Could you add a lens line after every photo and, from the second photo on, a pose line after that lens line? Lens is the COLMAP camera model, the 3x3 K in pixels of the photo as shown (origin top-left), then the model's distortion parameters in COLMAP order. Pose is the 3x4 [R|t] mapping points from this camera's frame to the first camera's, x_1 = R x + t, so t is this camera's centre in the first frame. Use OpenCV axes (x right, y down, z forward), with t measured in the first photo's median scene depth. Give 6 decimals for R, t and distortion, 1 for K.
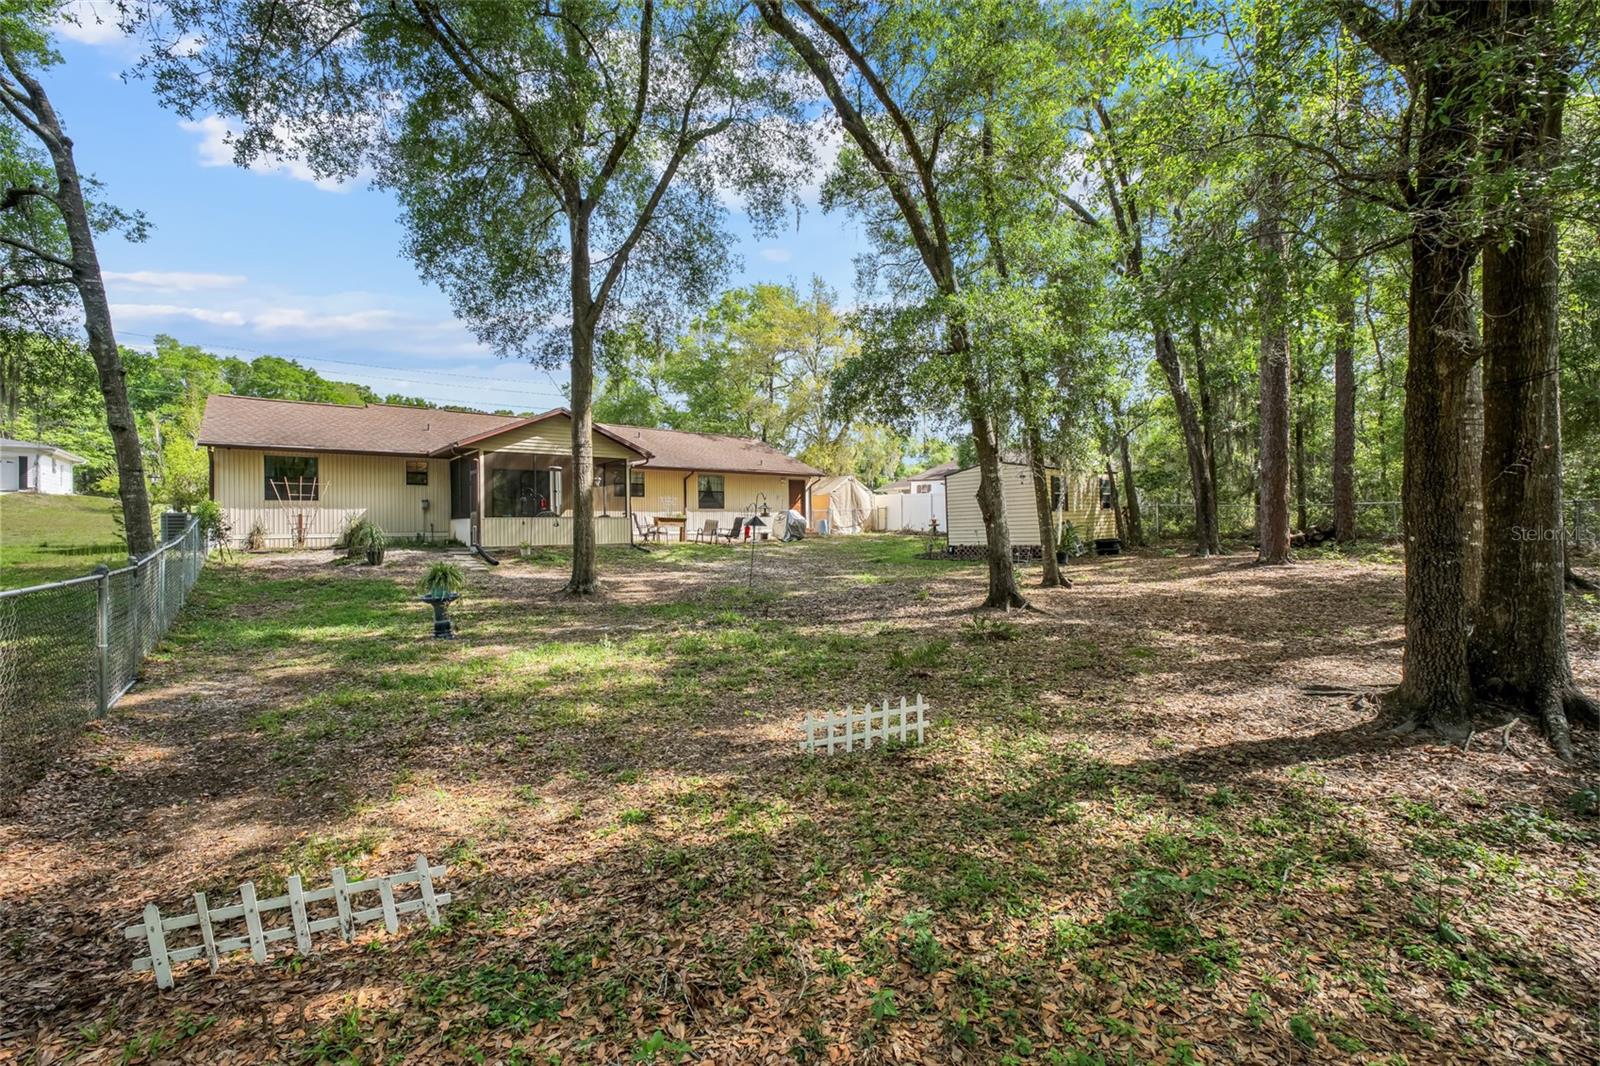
lens RADIAL K [[686.7, 0, 796.2], [0, 686.7, 522.1], [0, 0, 1]] dist [-0.001521, 0.000350]
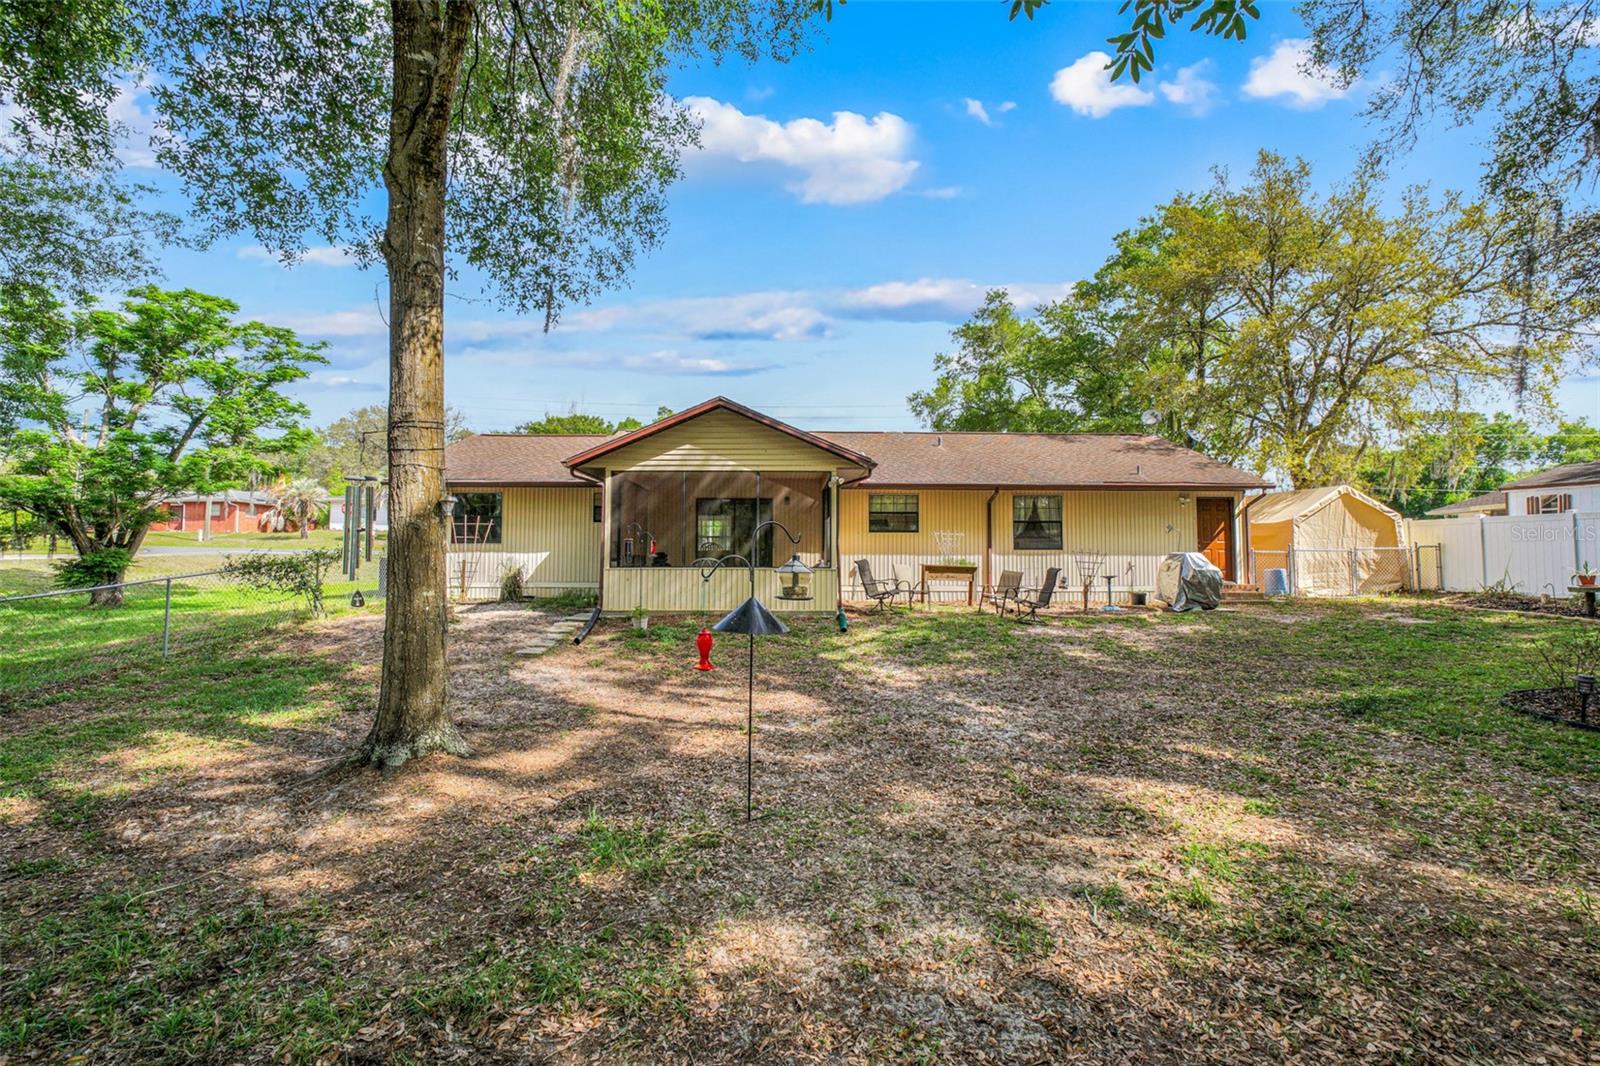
lens RADIAL K [[686.7, 0, 796.2], [0, 686.7, 522.1], [0, 0, 1]] dist [-0.001521, 0.000350]
pose [[0.792195, -0.023381, -0.609820, 0.073233], [-0.006546, 0.998883, -0.046803, -0.013433], [0.610233, 0.041069, 0.791157, 0.364892]]
